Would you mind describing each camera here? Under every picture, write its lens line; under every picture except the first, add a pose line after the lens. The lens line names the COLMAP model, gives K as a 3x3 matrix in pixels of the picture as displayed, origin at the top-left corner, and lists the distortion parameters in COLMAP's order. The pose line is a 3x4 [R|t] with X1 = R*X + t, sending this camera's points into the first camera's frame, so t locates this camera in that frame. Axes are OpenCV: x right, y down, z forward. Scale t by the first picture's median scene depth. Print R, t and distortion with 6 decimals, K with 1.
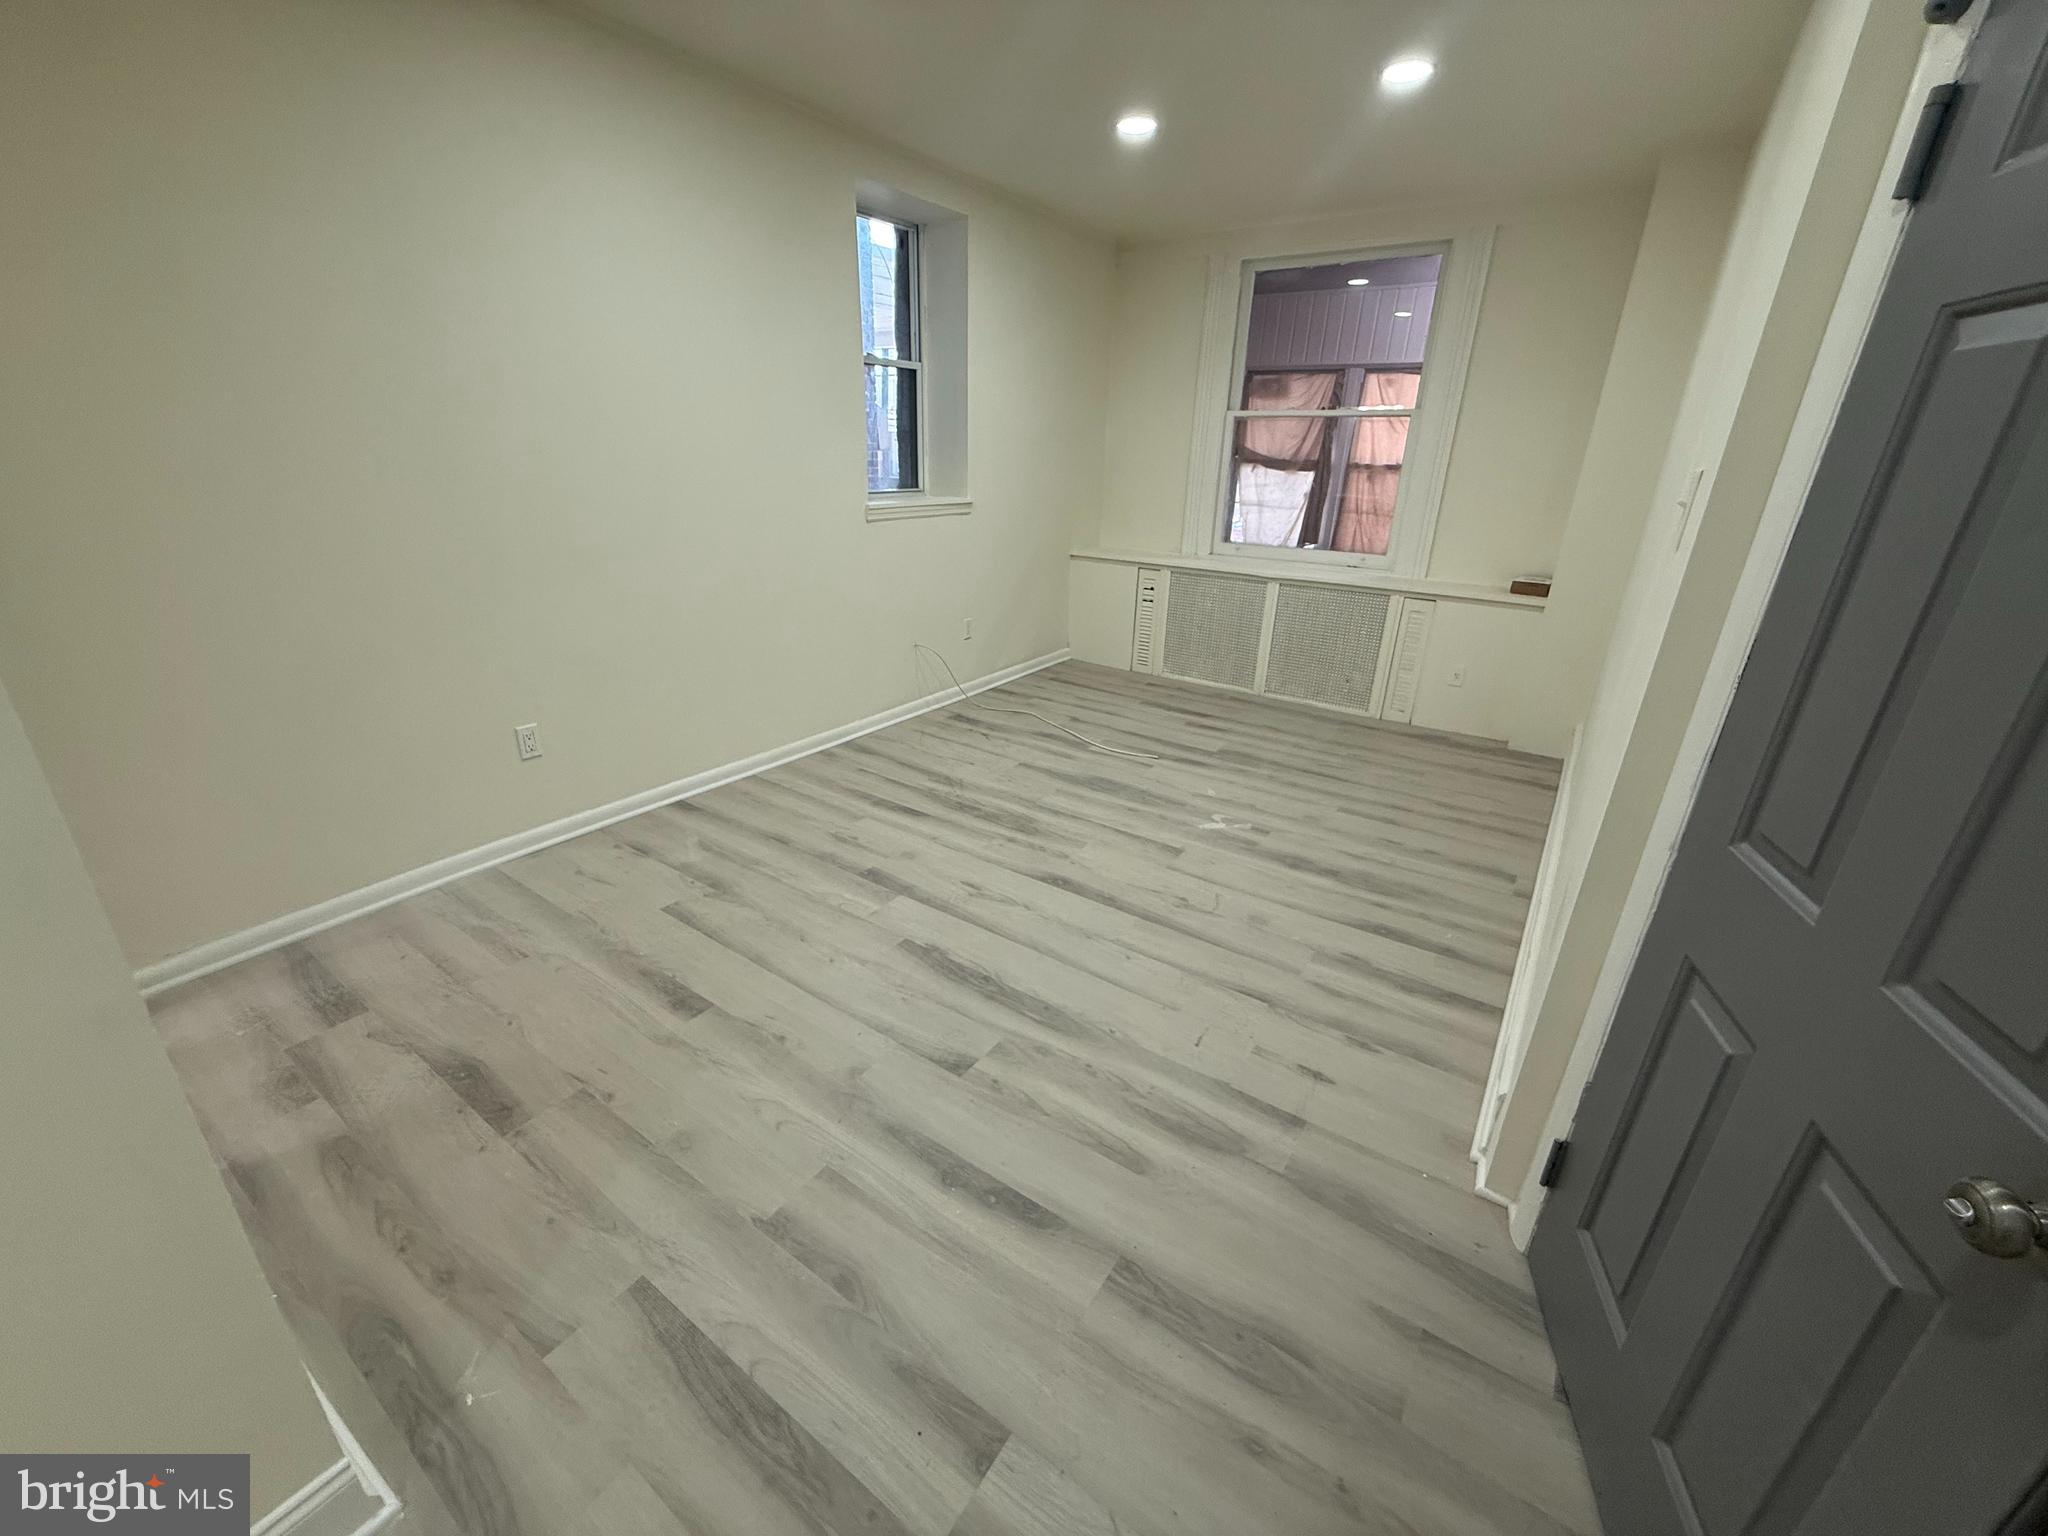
lens RADIAL K [[814.7, 0, 1018.9], [0, 814.7, 763.6], [0, 0, 1]] dist [-0.000979, 0.000363]
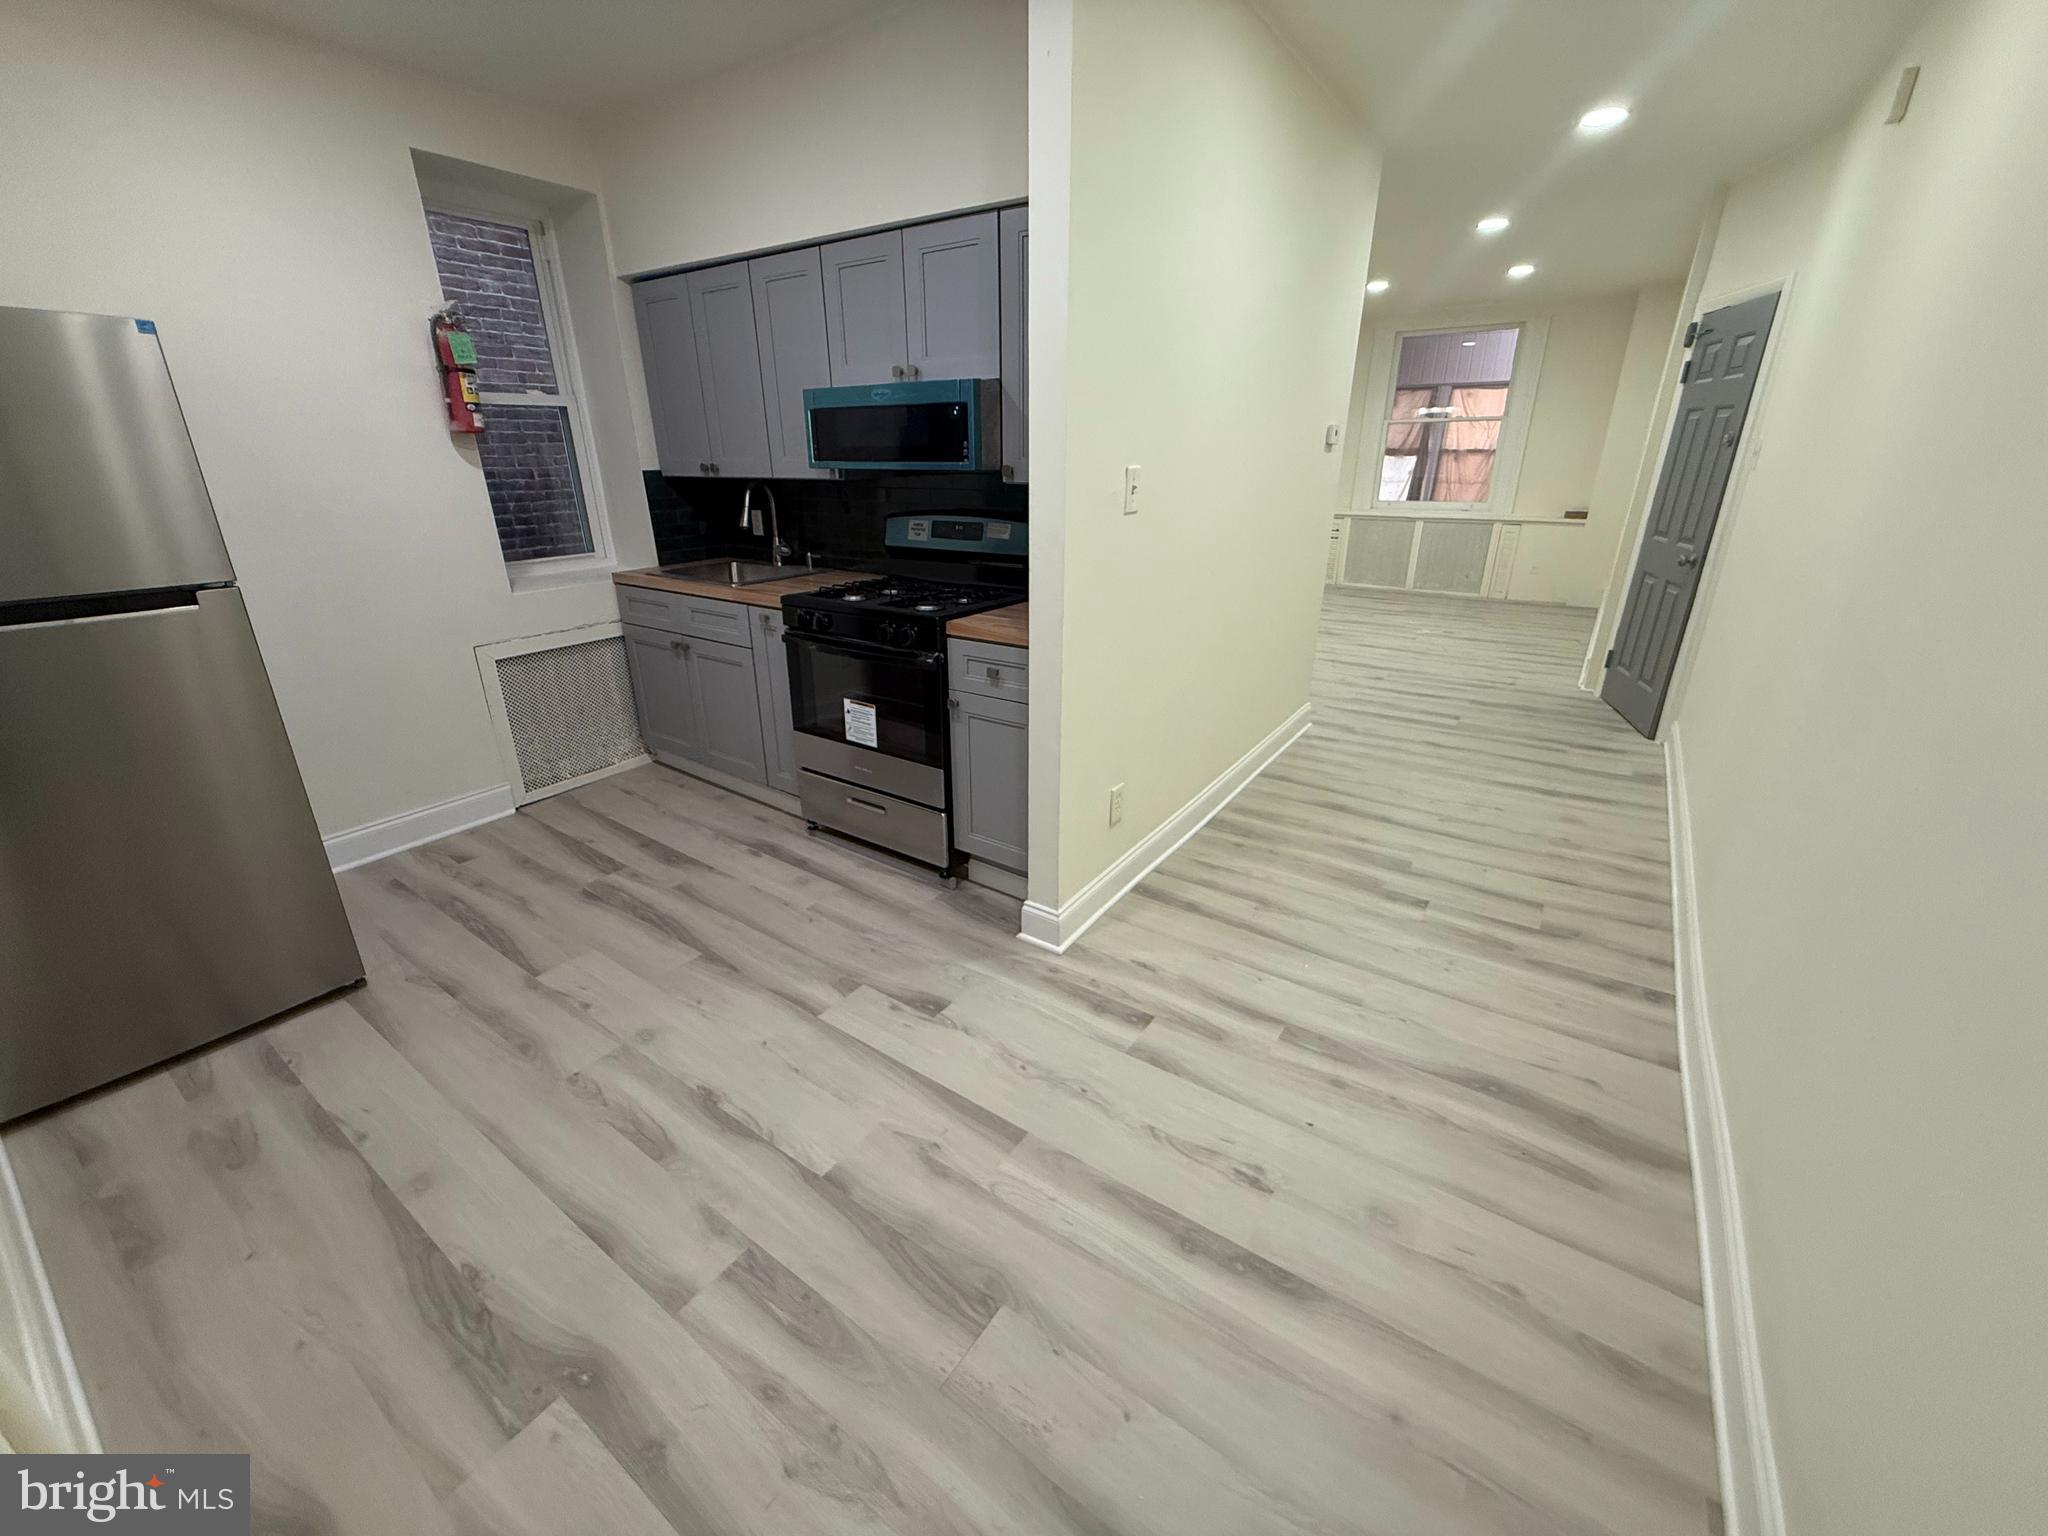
lens RADIAL K [[814.7, 0, 1019.3], [0, 814.7, 763.8], [0, 0, 1]] dist [-0.000979, 0.000363]
pose [[0.999405, -0.031280, -0.014510, -0.707554], [0.031261, 0.999510, -0.001552, 0.358247], [0.014551, 0.001097, 0.999894, -0.972741]]
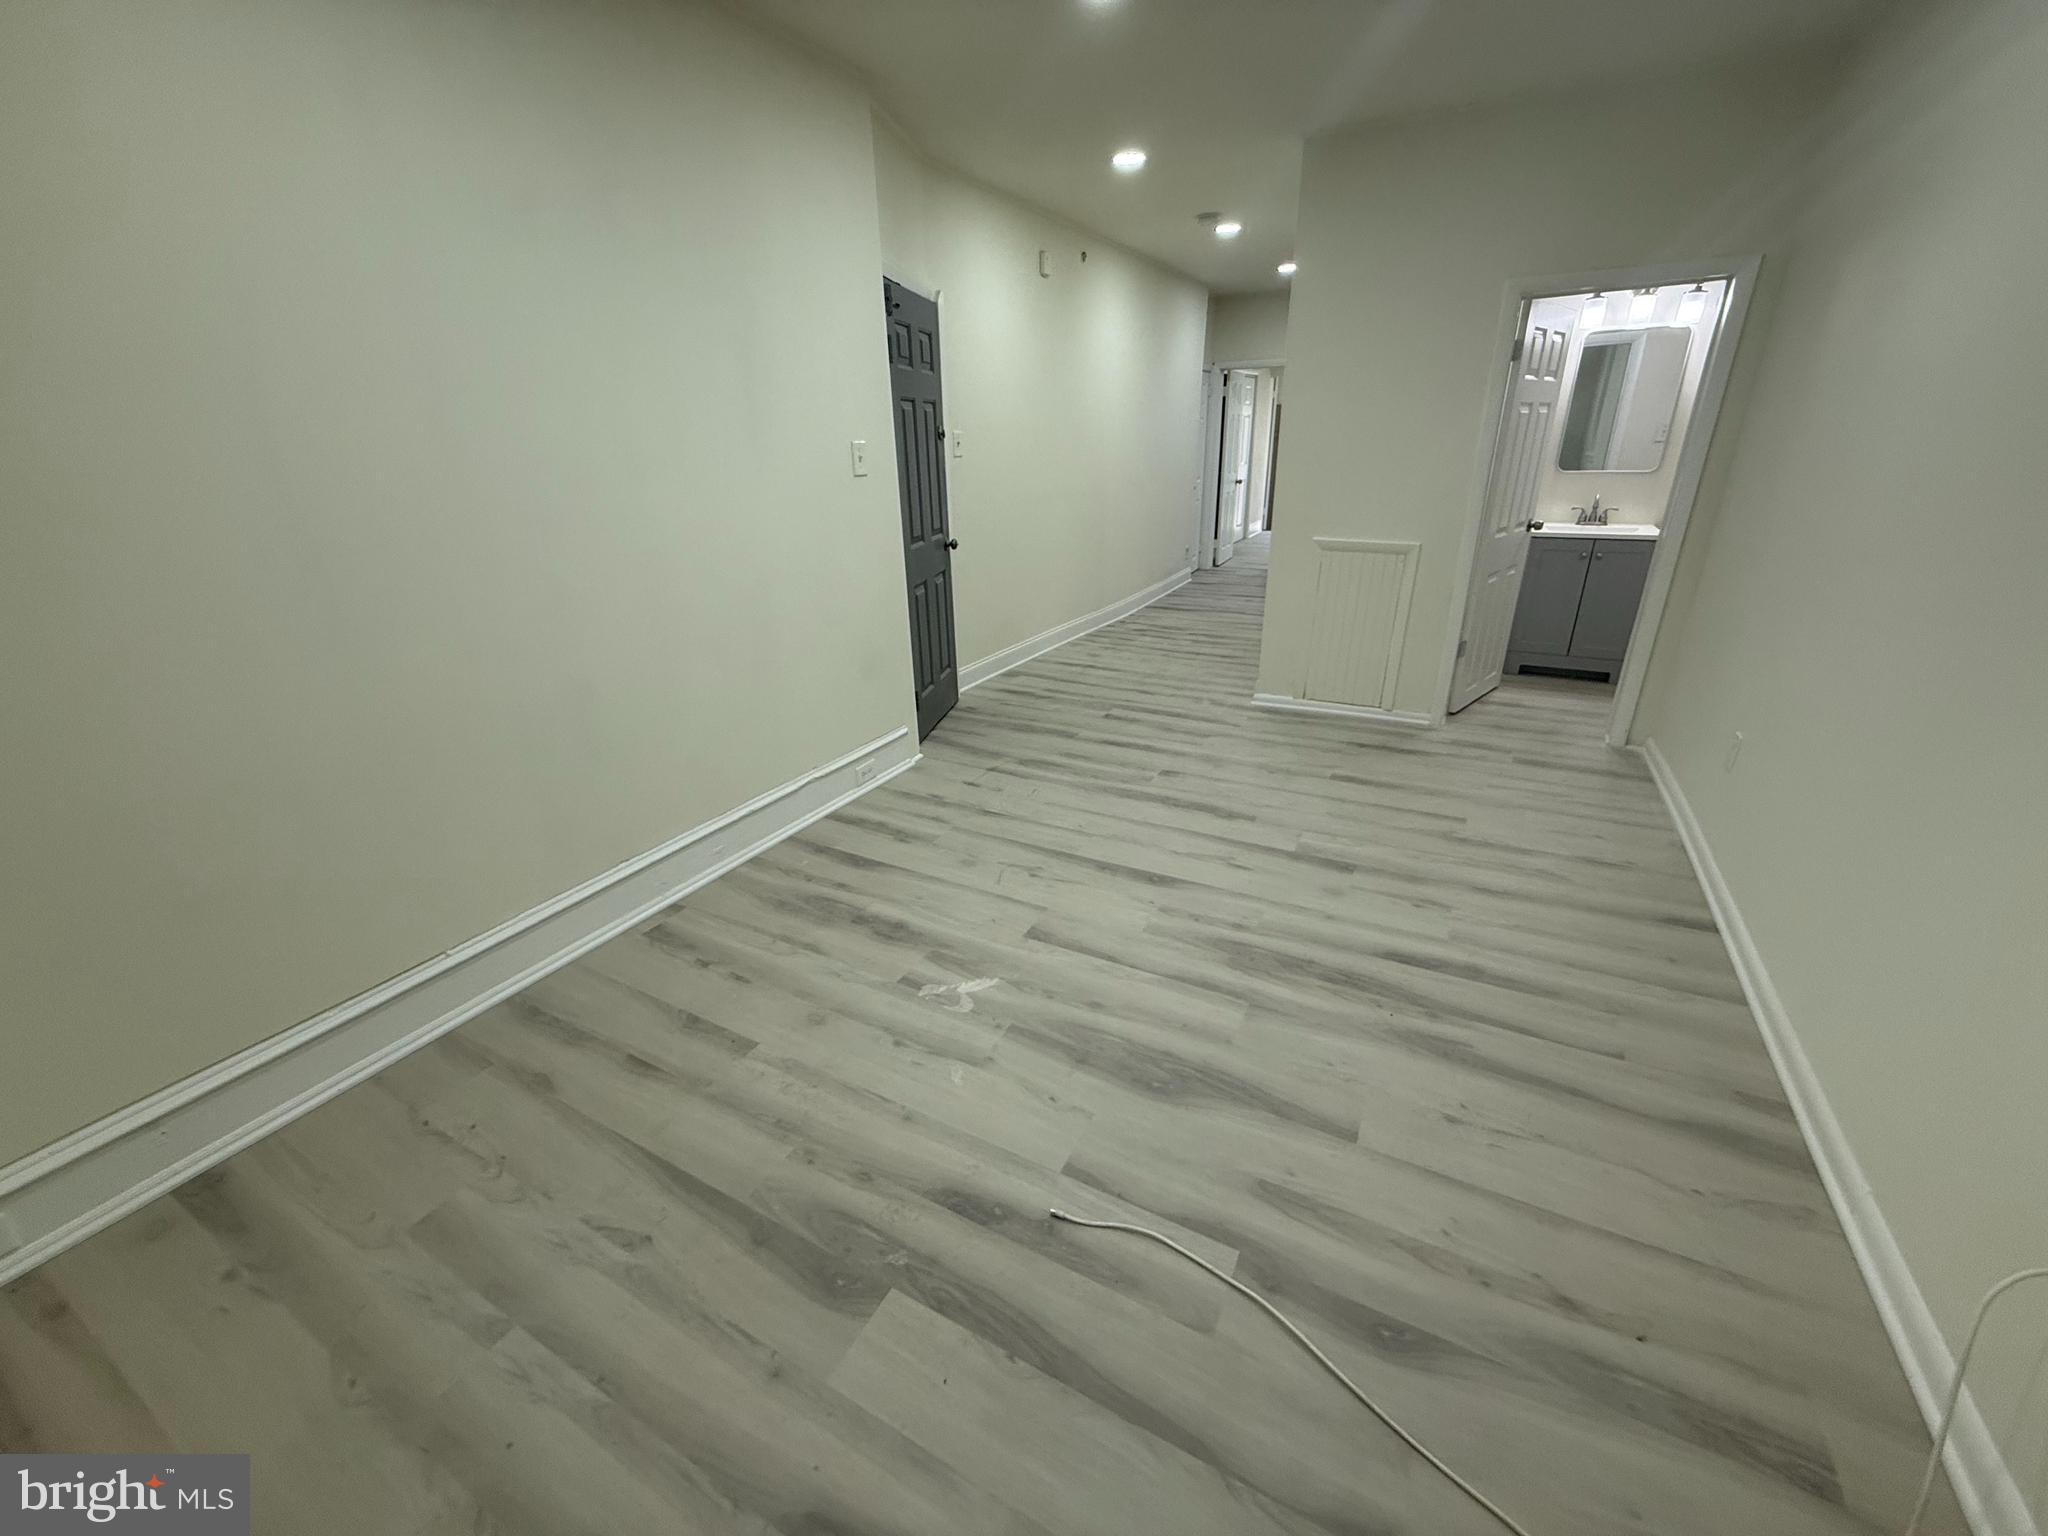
lens RADIAL K [[814.7, 0, 1017.1], [0, 814.7, 777.9], [0, 0, 1]] dist [-0.000979, 0.000363]
pose [[-0.994337, 0.040555, -0.098232, 0.256563], [-0.039509, 0.717013, 0.695939, -0.513567], [0.098657, 0.695879, -0.711350, 1.326481]]
